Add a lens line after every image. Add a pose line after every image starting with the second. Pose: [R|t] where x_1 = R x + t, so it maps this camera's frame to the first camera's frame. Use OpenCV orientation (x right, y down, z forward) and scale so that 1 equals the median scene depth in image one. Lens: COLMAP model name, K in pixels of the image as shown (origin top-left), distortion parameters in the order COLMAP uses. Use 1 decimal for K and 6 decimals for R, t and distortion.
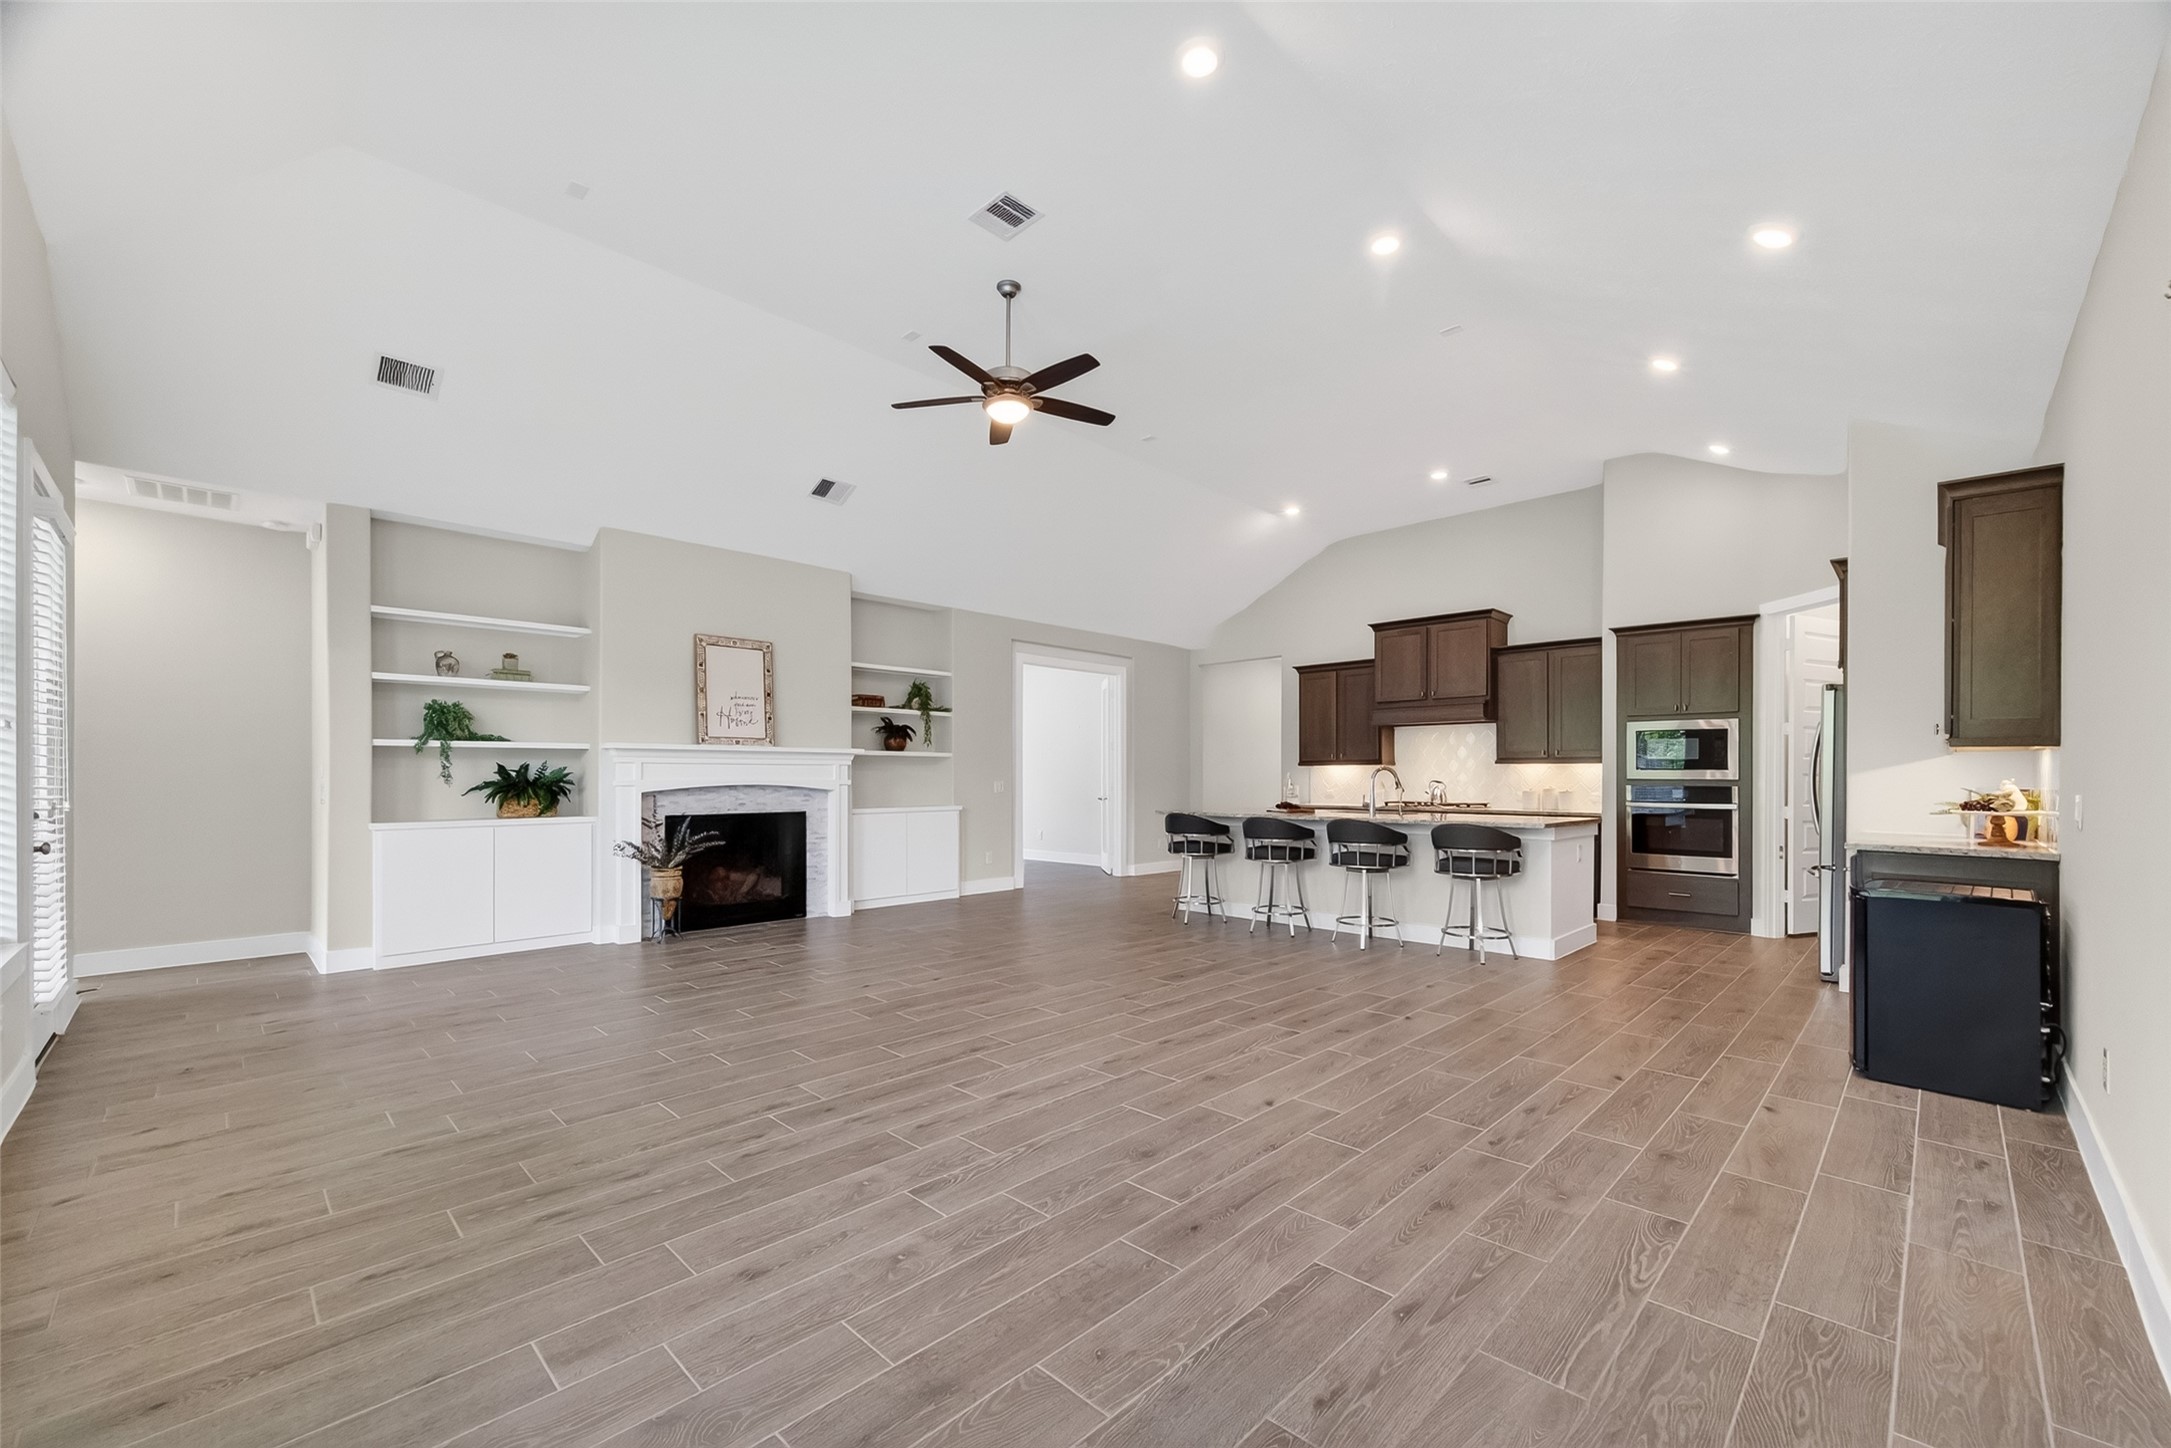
lens RADIAL K [[866.5, 0, 1094.3], [0, 866.5, 779.9], [0, 0, 1]] dist [-0.000611, -0.000208]
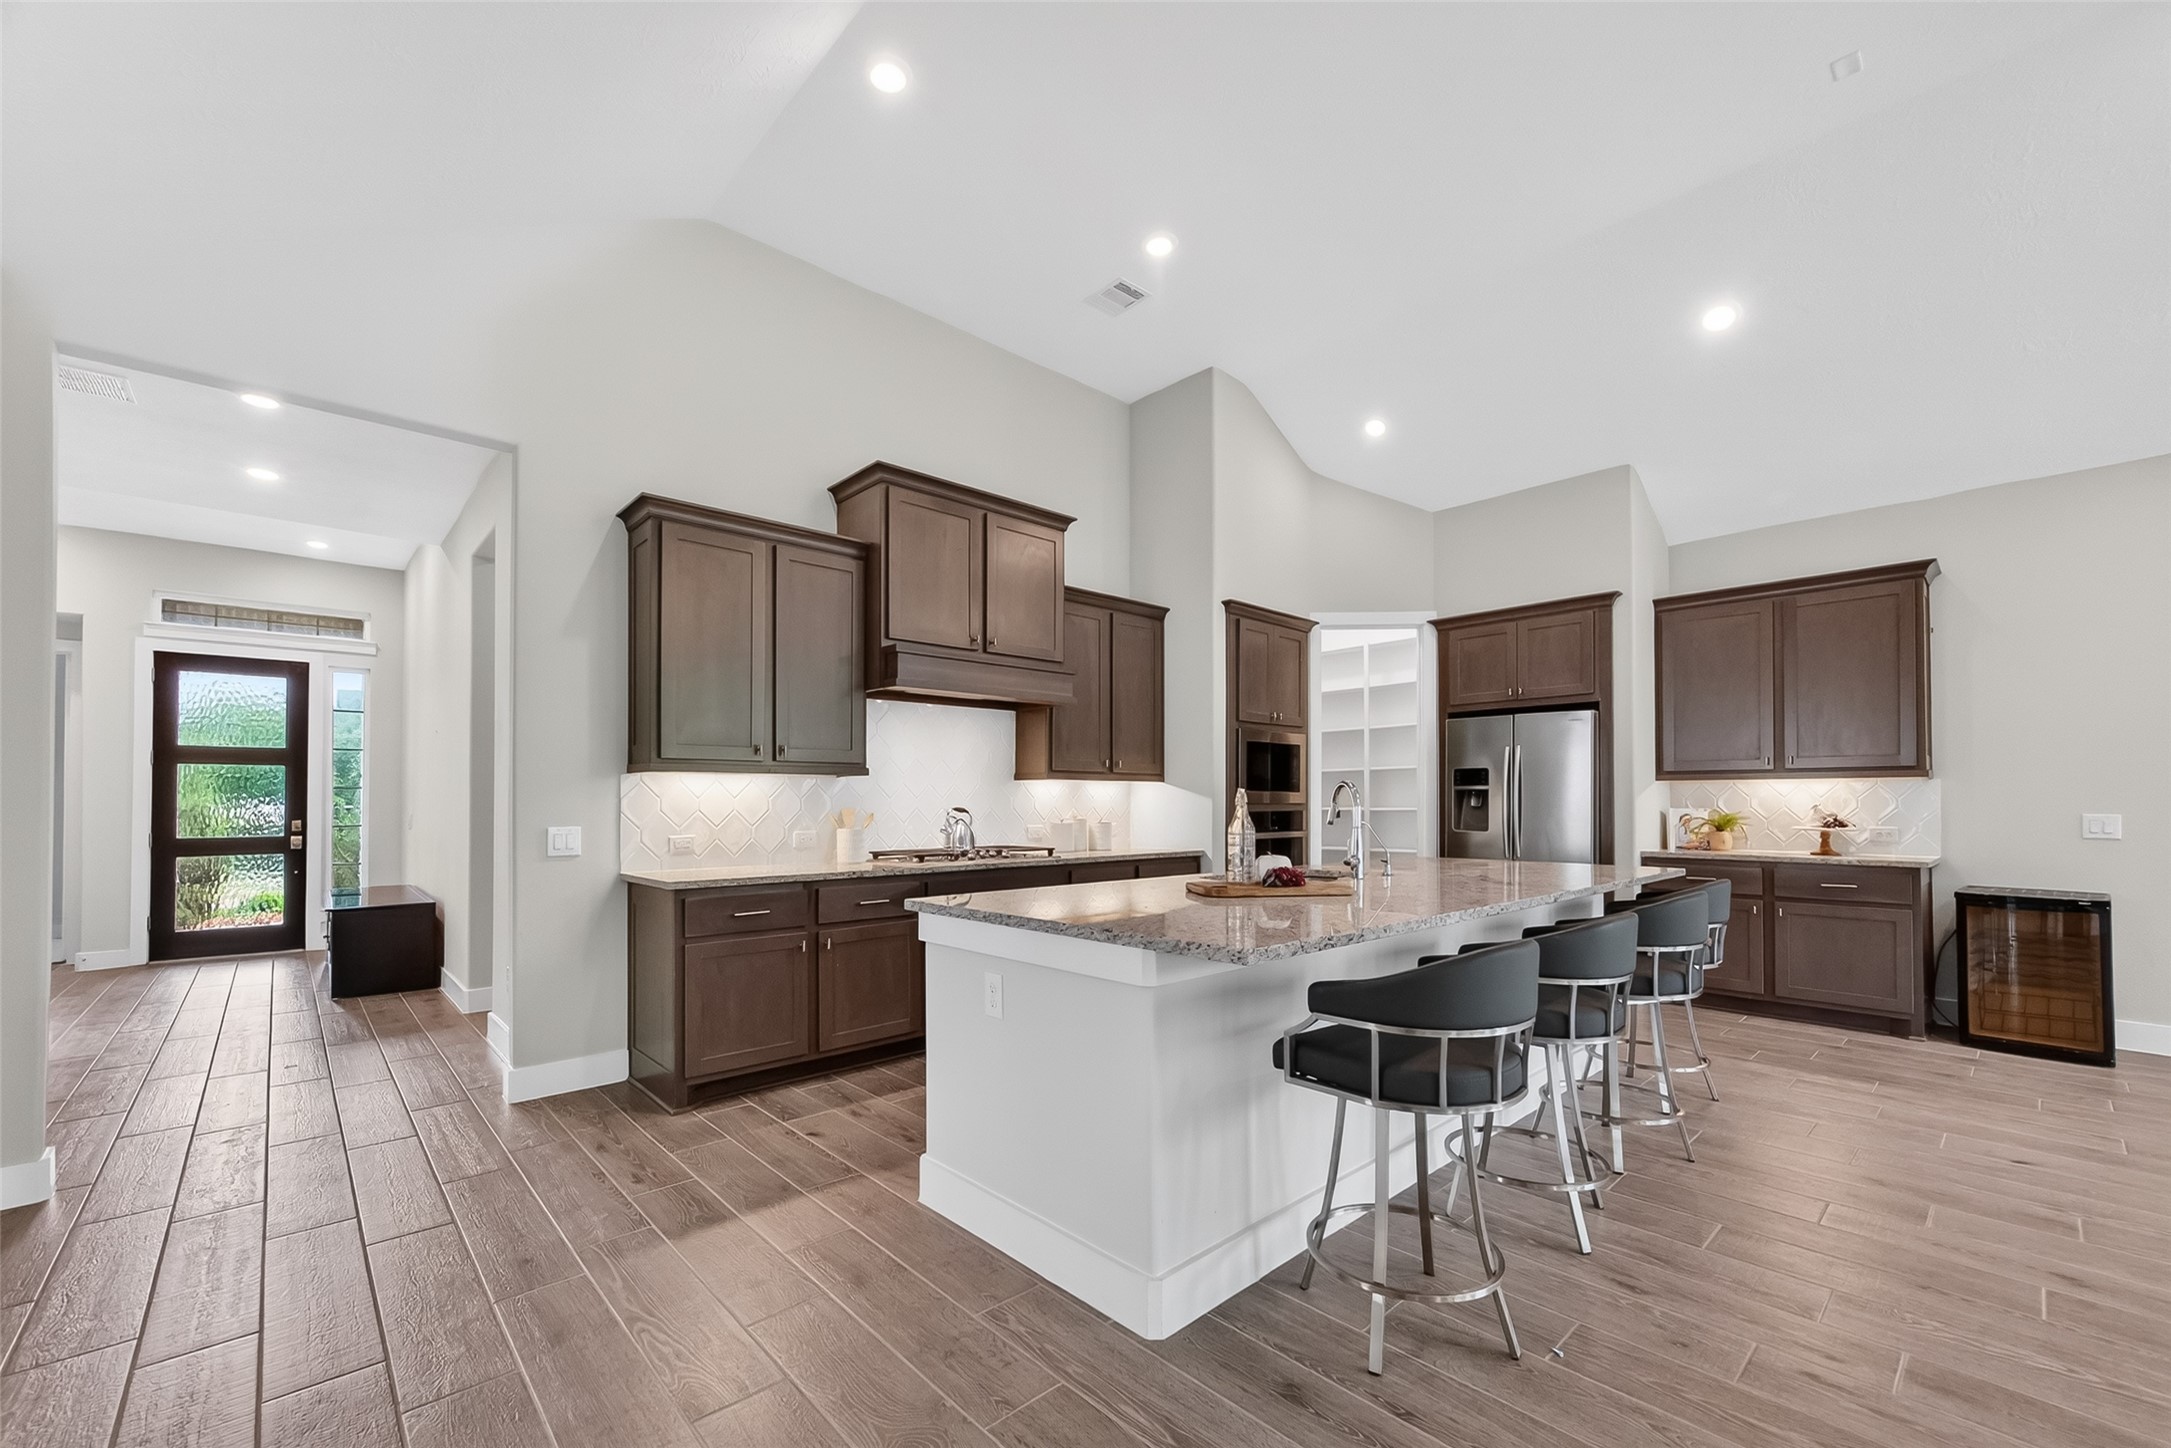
lens RADIAL K [[874.4, 0, 1042.7], [0, 874.4, 787.7], [0, 0, 1]] dist [-0.000536, -0.000033]
pose [[0.079188, 0.016529, 0.996723, -0.165618], [0.002534, 0.999856, -0.016783, -0.002689], [-0.996856, 0.003854, 0.079135, 1.126325]]
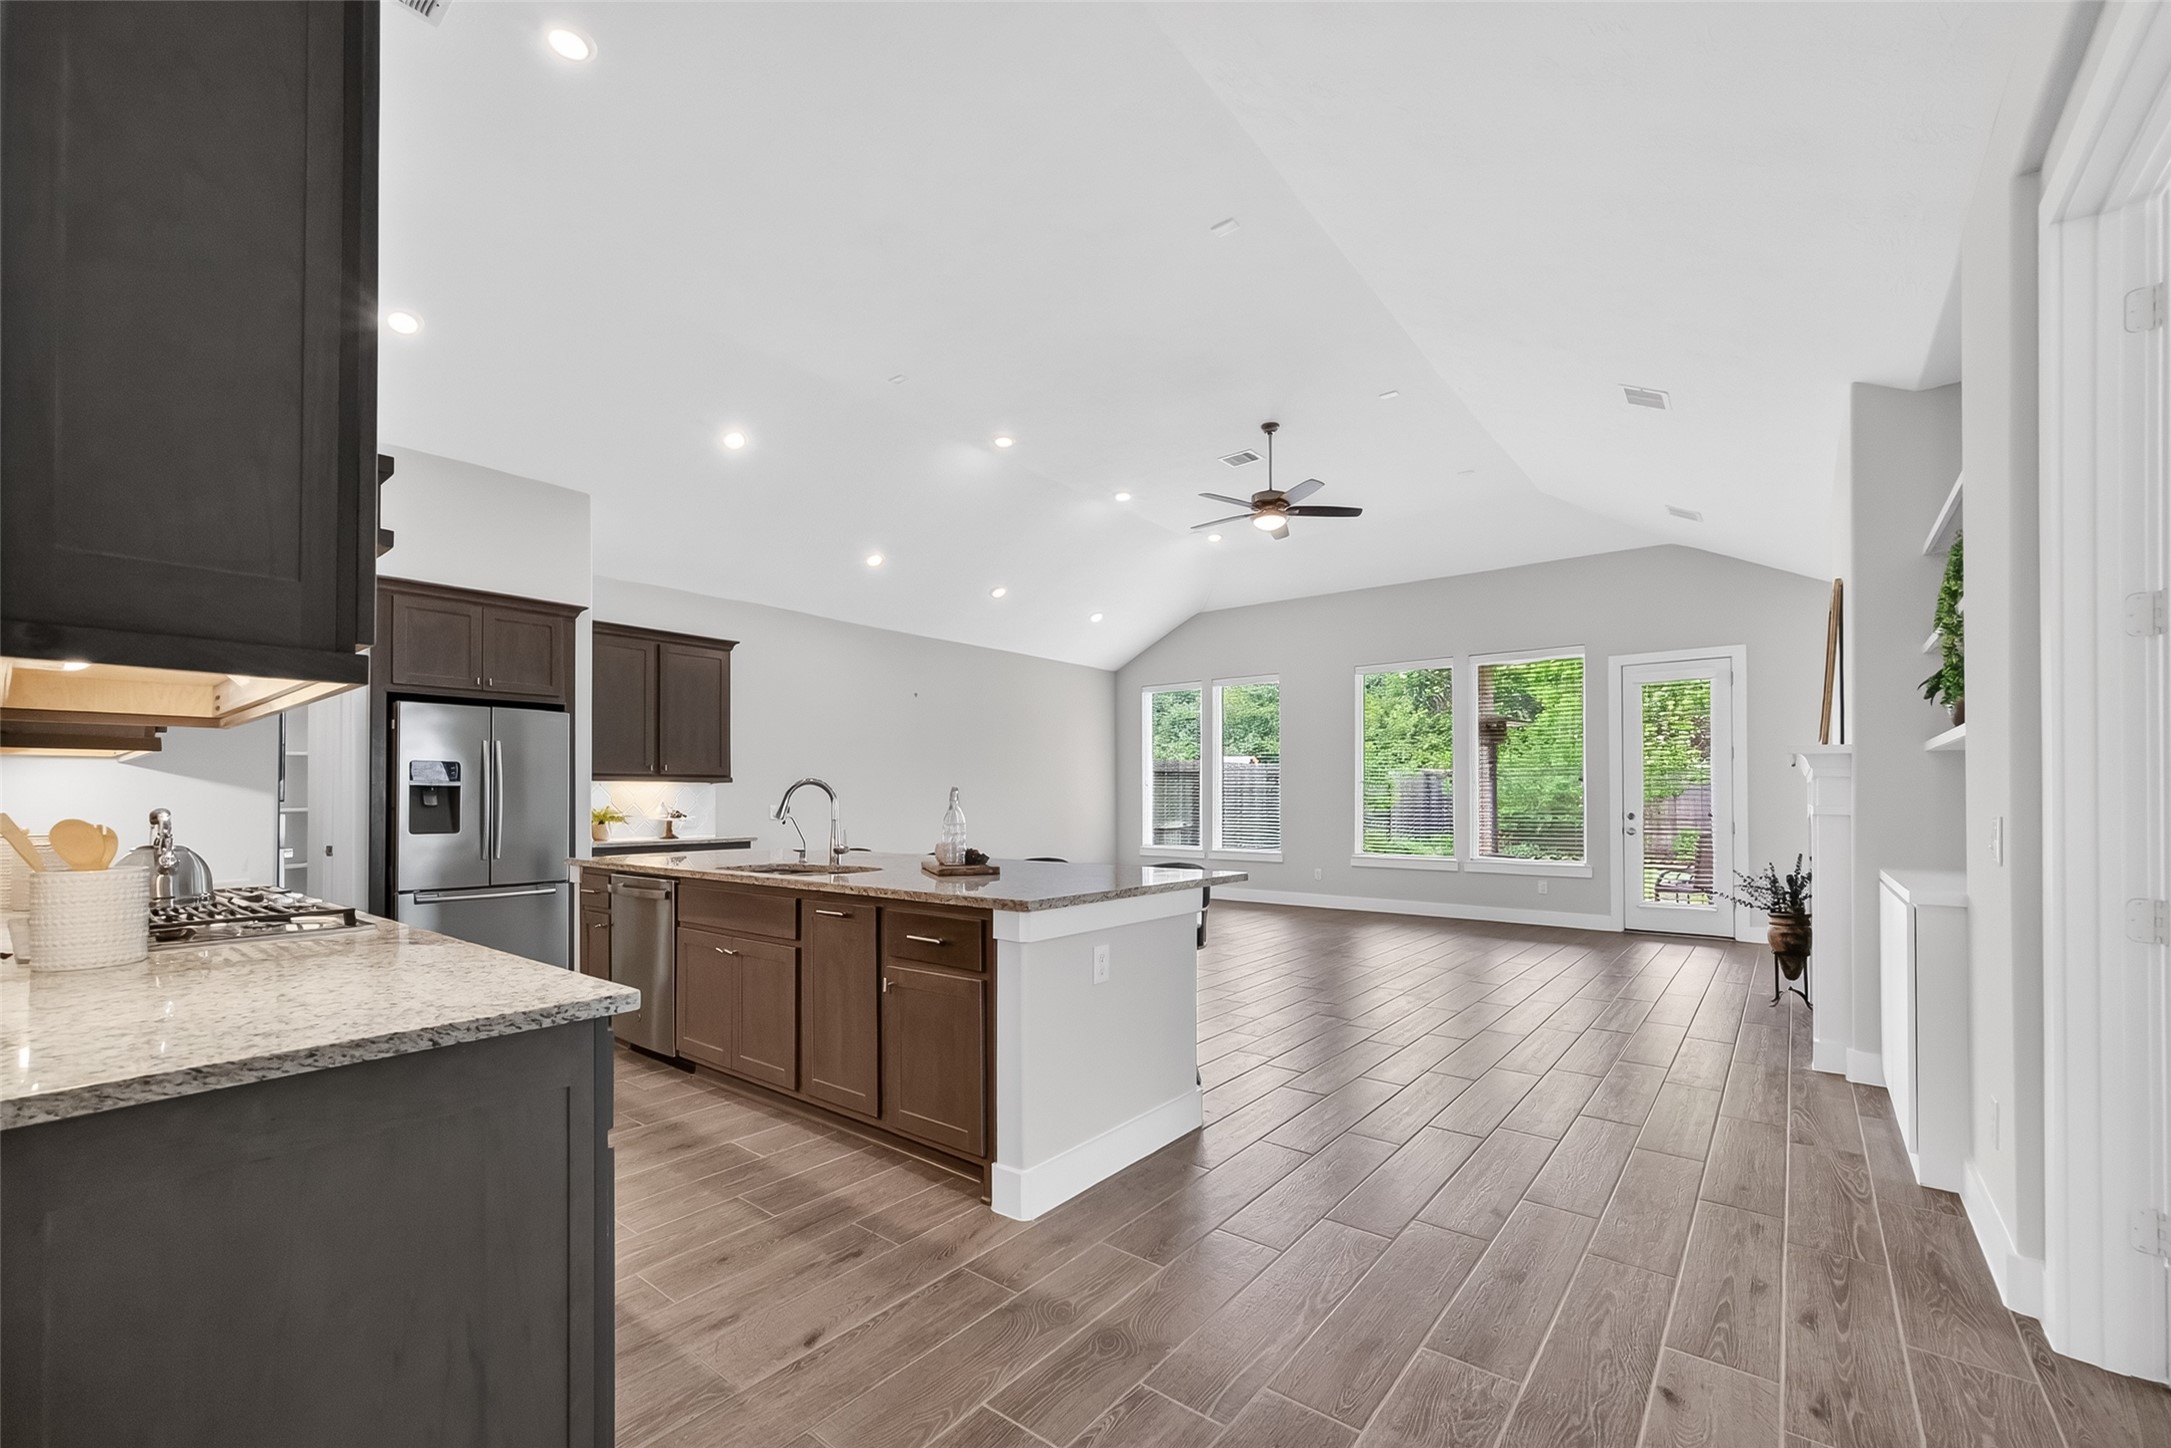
lens RADIAL K [[889.0, 0, 1100.7], [0, 889.0, 784.9], [0, 0, 1]] dist [0.001232, -0.000262]
pose [[-0.993721, 0.003257, -0.111841, 0.221470], [0.004290, 0.999950, -0.008999, -0.005397], [0.111806, -0.009423, -0.993685, 1.578116]]
